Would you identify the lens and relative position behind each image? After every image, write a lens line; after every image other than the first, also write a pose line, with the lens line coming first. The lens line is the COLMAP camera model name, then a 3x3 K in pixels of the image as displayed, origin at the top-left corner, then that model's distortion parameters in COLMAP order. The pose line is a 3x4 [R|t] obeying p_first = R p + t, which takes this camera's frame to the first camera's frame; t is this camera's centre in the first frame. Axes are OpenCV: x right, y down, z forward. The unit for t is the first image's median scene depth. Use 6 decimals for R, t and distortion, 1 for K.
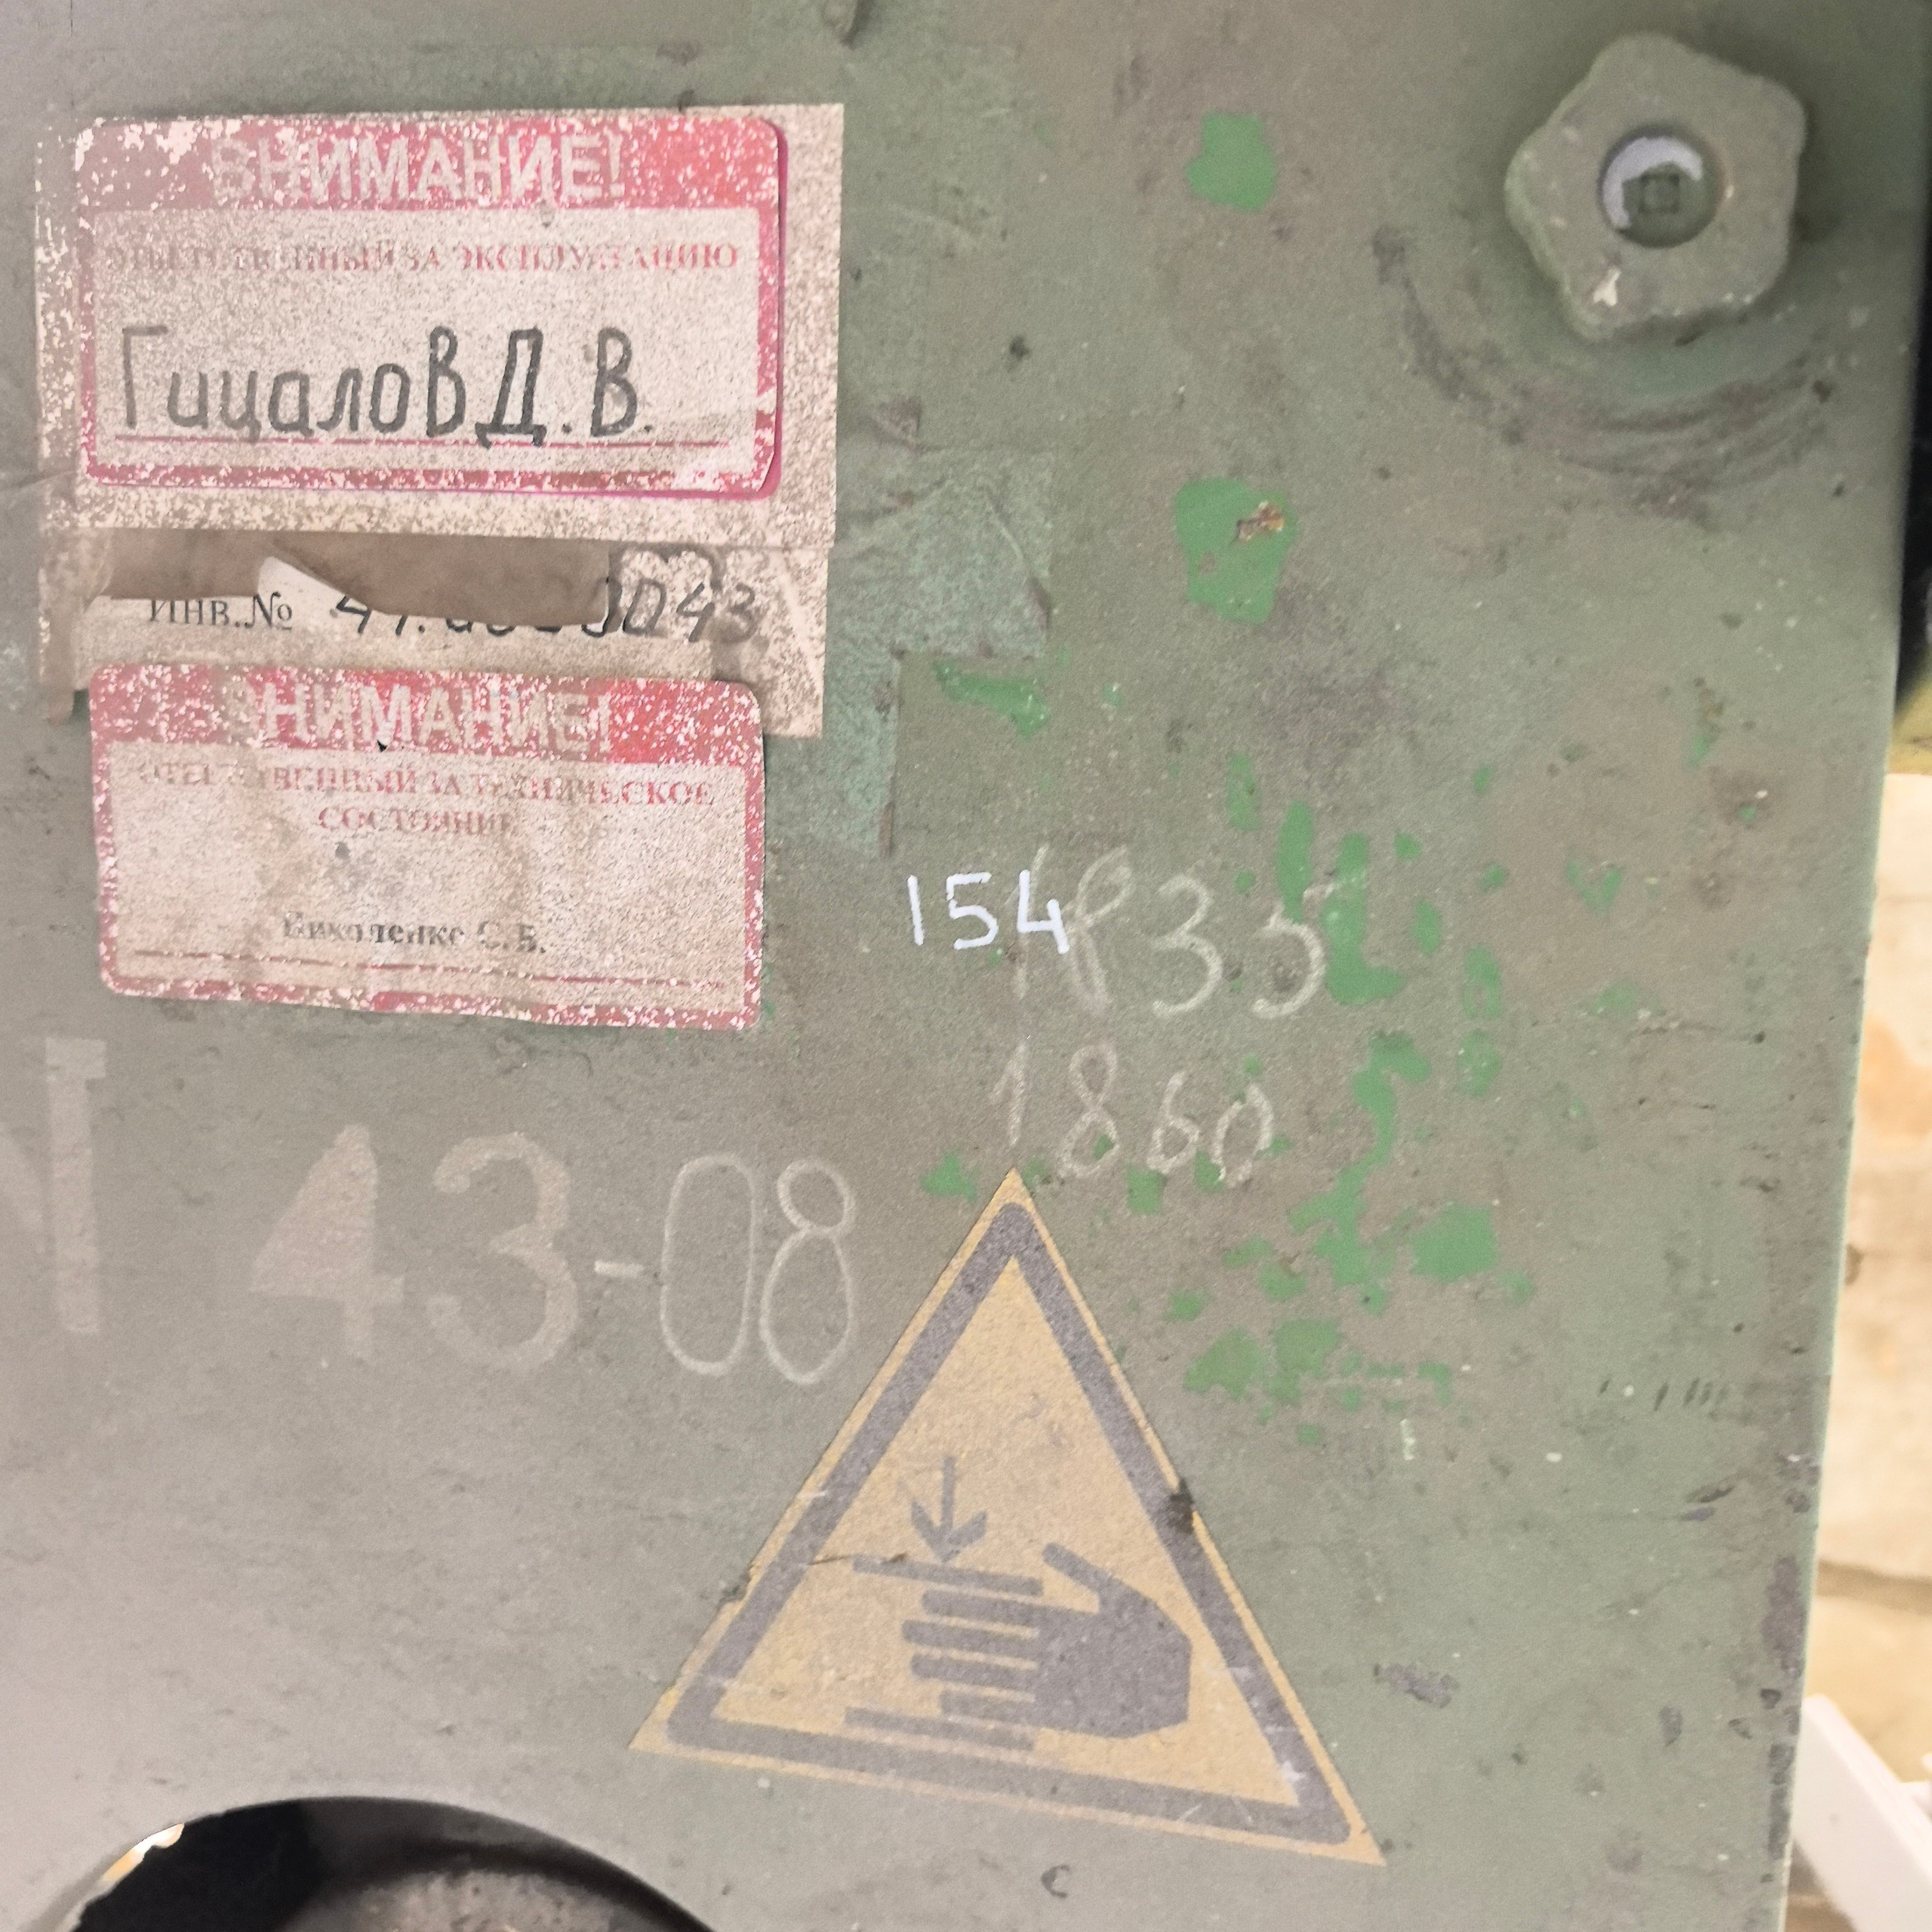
lens RADIAL K [[2082.5, 0, 976.2], [0, 2082.5, 955.6], [0, 0, 1]] dist [0.037071, -0.100954]
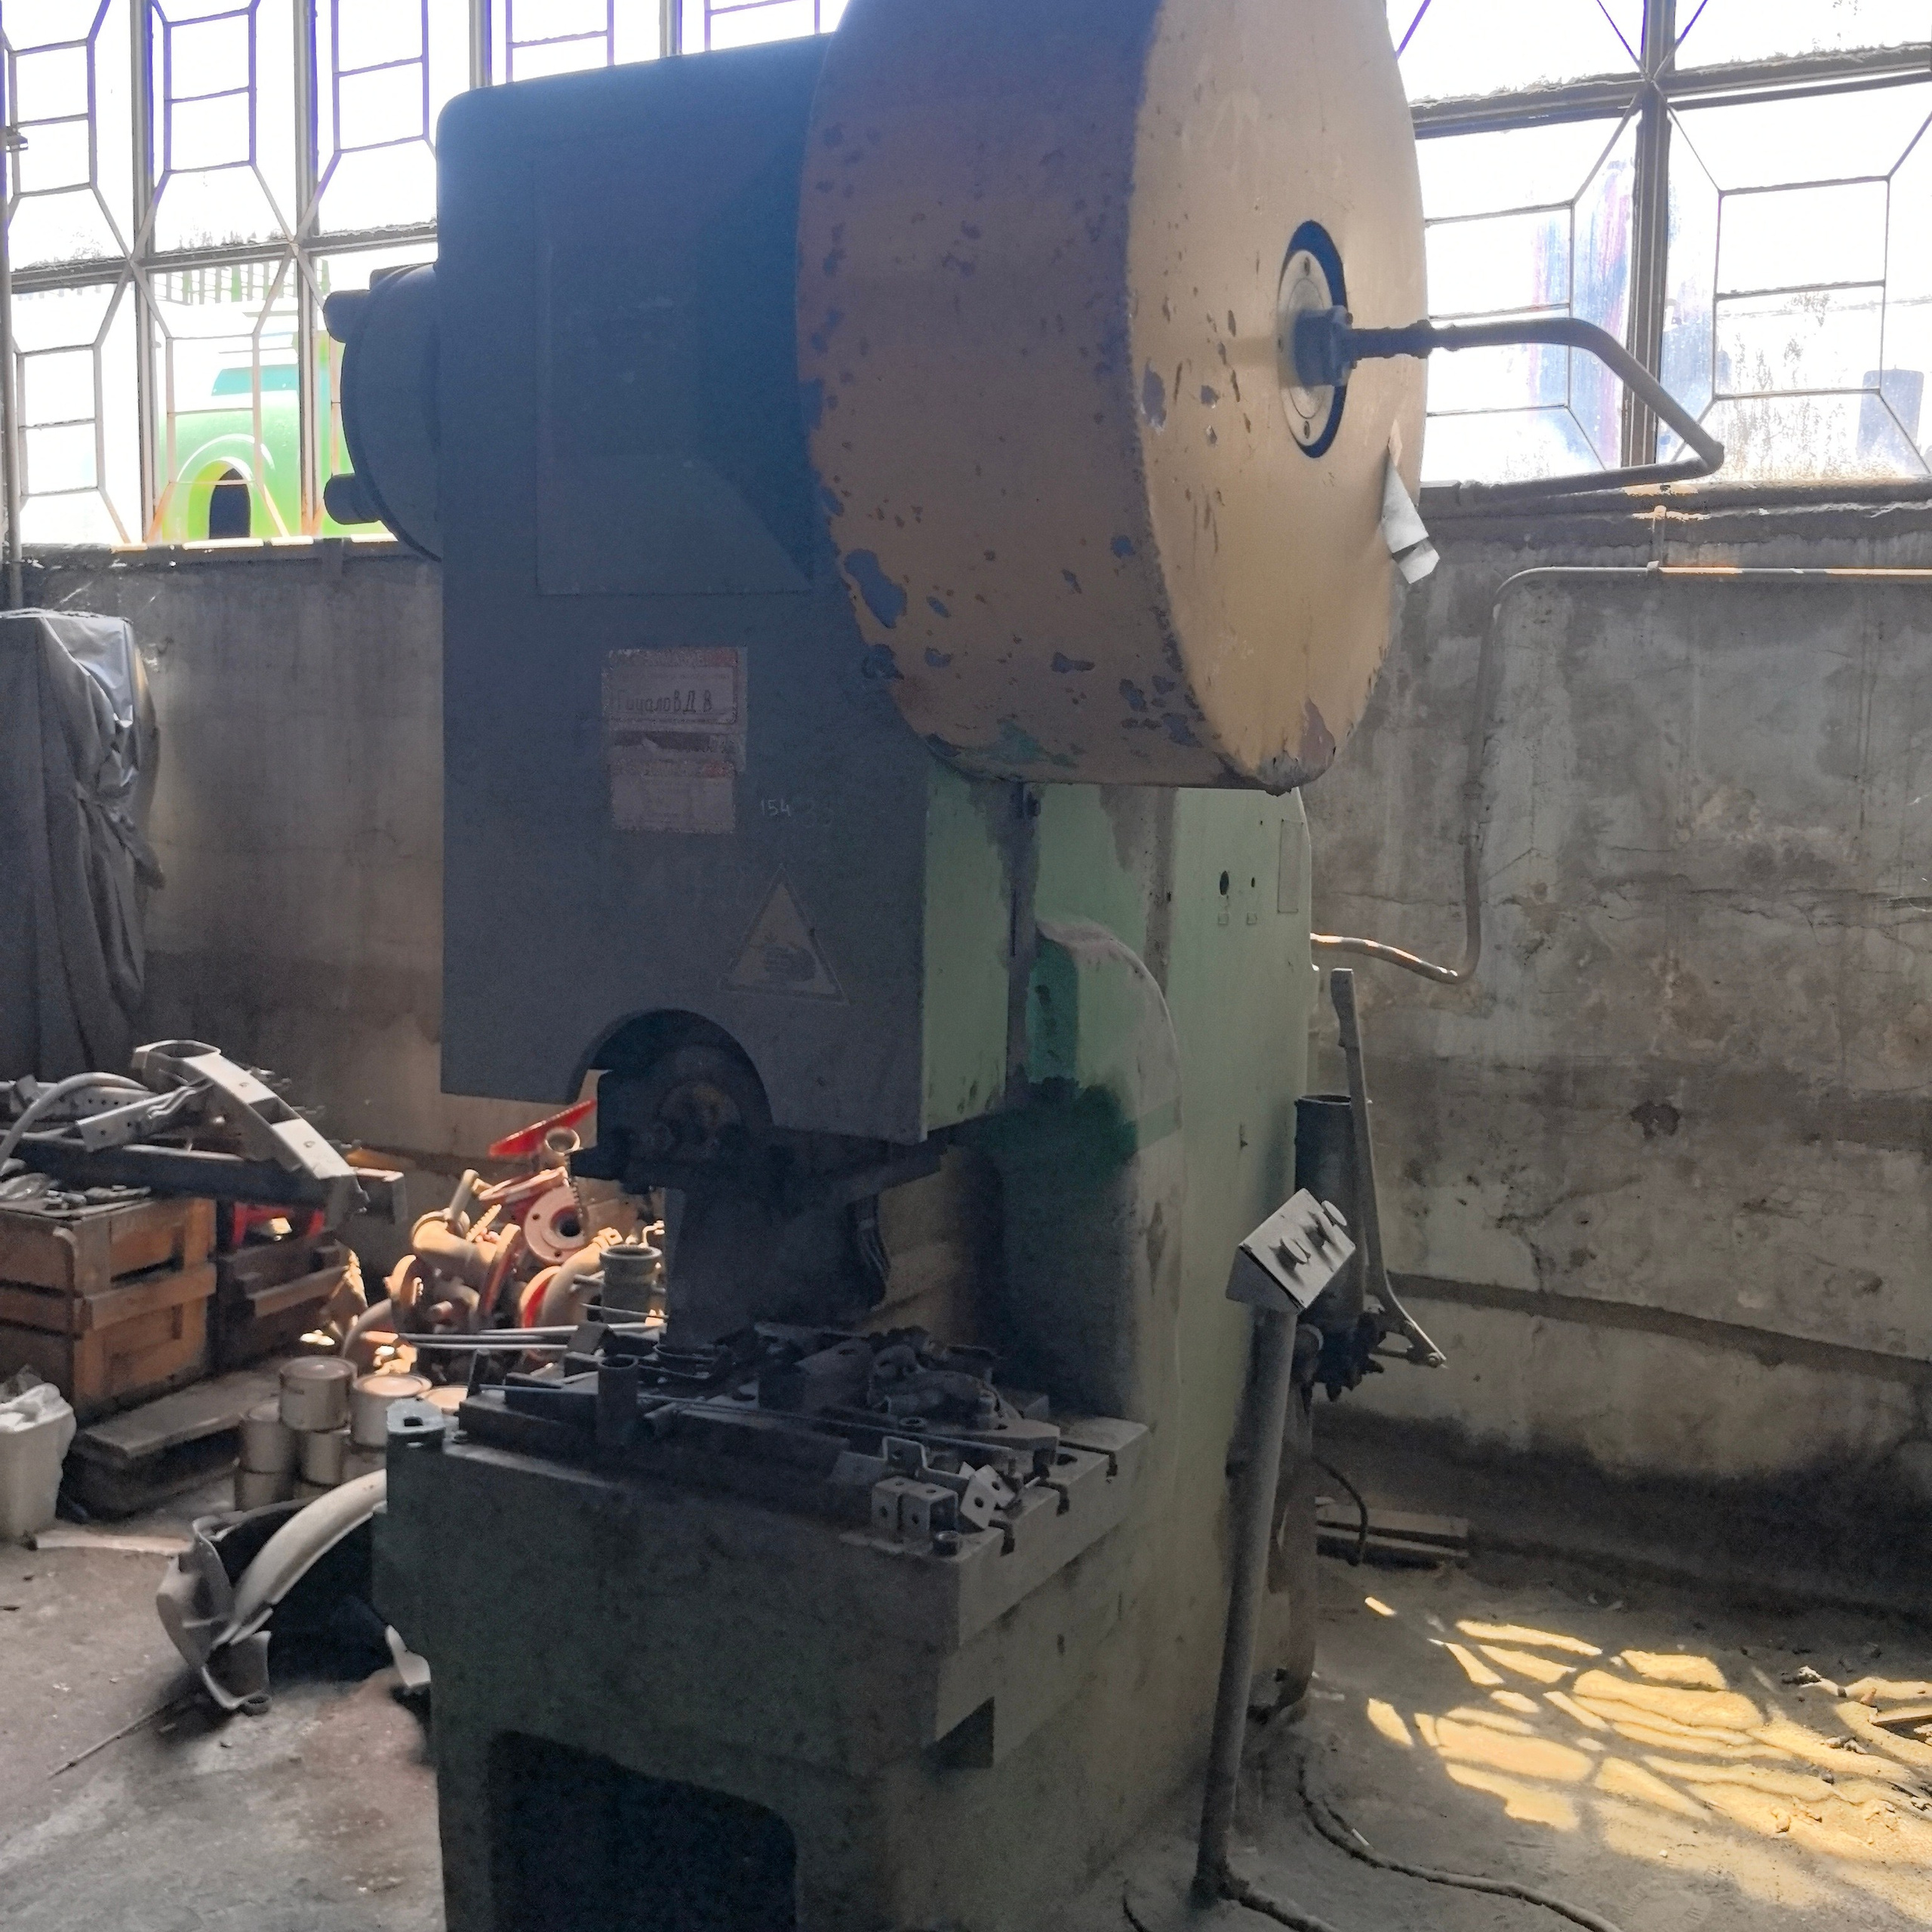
lens RADIAL K [[2082.5, 0, 976.2], [0, 2082.5, 955.6], [0, 0, 1]] dist [0.037071, -0.100954]
pose [[0.963726, 0.011486, -0.266646, 1.722935], [-0.021931, 0.999103, -0.036224, 0.481051], [0.265991, 0.040758, 0.963113, -3.481476]]
